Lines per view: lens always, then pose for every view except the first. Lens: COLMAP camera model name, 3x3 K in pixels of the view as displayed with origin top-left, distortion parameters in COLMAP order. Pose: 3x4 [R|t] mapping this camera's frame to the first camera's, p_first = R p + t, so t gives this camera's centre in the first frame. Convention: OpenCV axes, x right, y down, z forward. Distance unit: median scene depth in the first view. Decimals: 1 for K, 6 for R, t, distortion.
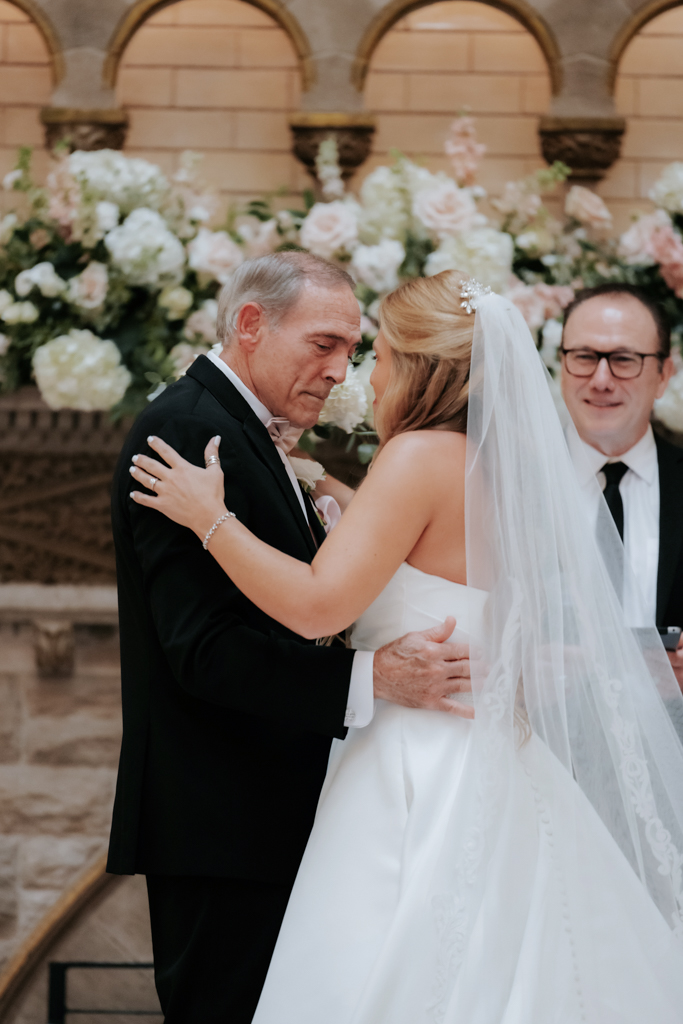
lens RADIAL K [[6602.3, 0, 300.9], [0, 6602.3, 578.7], [0, 0, 1]] dist [0.769355, 0.000000]
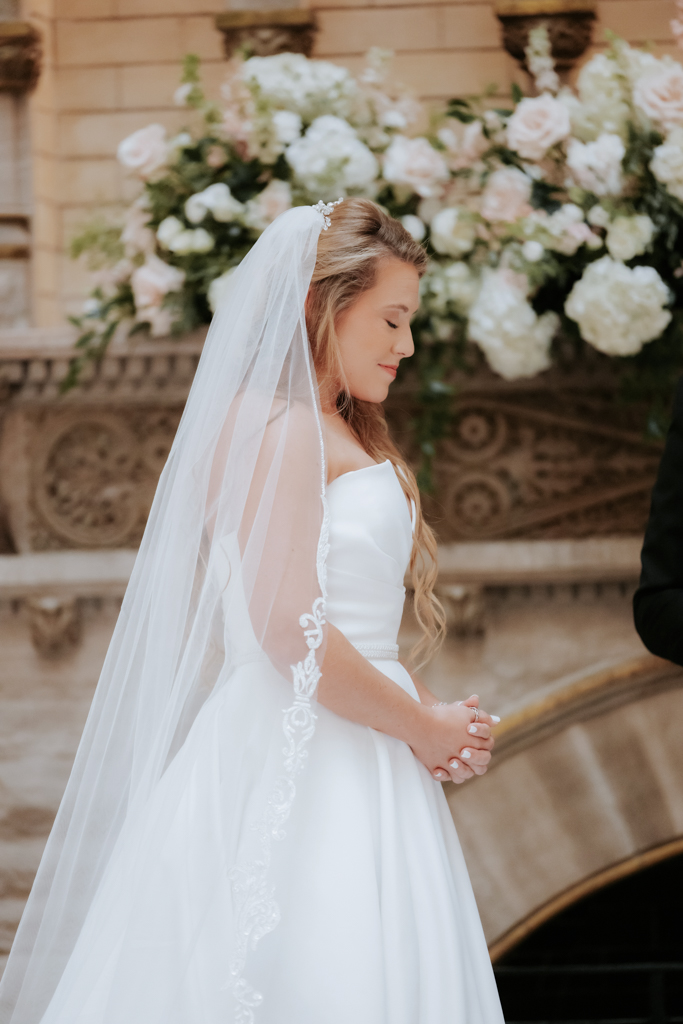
lens RADIAL K [[6326.8, 0, 337.7], [0, 6326.8, 515.1], [0, 0, 1]] dist [0.540752, 0.000000]
pose [[0.997054, -0.053995, -0.054470, 0.020301], [0.053846, 0.998540, -0.004192, 0.000610], [0.054617, 0.001246, 0.998507, 0.157278]]
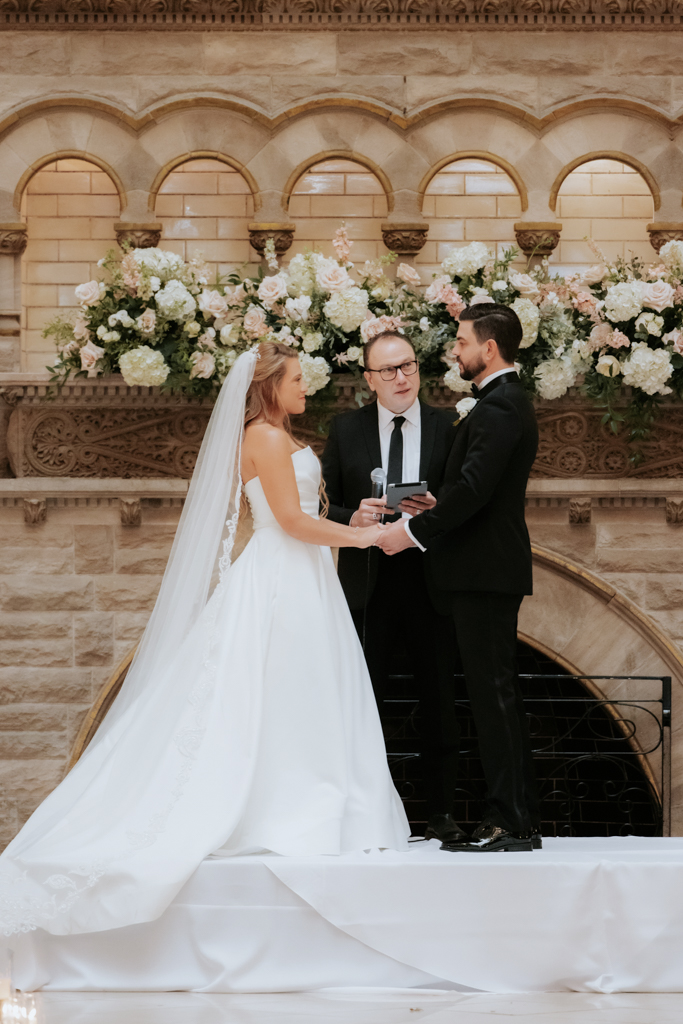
lens RADIAL K [[6602.3, 0, 385.9], [0, 6602.3, 545.0], [0, 0, 1]] dist [0.769355, 0.000000]
pose [[0.999402, -0.020425, 0.027898, -0.017332], [0.019974, 0.999666, 0.016379, -0.009504], [-0.028223, -0.015812, 0.999477, -0.890025]]
